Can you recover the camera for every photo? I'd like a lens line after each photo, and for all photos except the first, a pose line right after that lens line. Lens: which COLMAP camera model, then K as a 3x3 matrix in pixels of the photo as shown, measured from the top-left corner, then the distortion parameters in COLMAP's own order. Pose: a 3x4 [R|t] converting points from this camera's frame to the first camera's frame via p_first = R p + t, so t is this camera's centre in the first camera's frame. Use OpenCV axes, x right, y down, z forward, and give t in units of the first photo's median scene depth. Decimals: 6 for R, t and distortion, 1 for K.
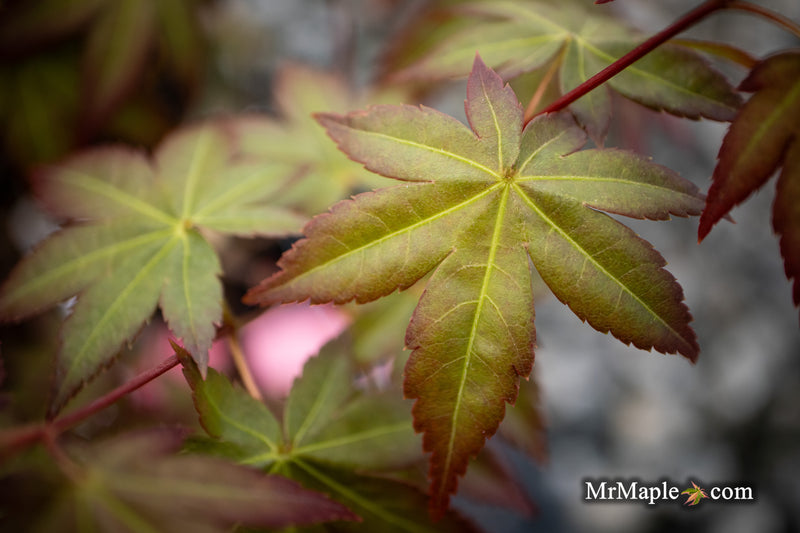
lens RADIAL K [[957.8, 0, 400.0], [0, 957.8, 266.5], [0, 0, 1]] dist [-0.008809, 0.033270]
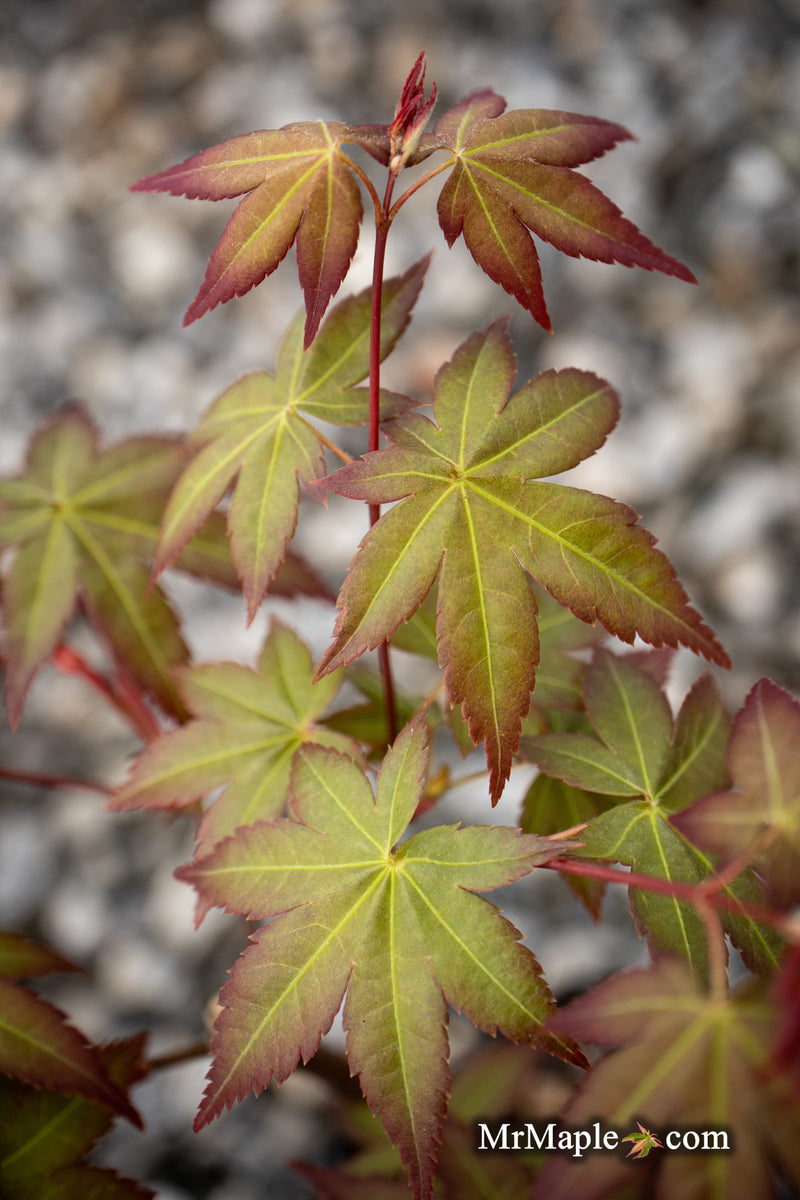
lens RADIAL K [[1436.7, 0, 400.0], [0, 1436.7, 600.0], [0, 0, 1]] dist [-0.008809, 0.033270]
pose [[0.166475, -0.909119, 0.381822, -0.575635], [0.947636, 0.254533, 0.192871, -0.398868], [-0.272529, 0.329720, 0.903887, -0.291347]]
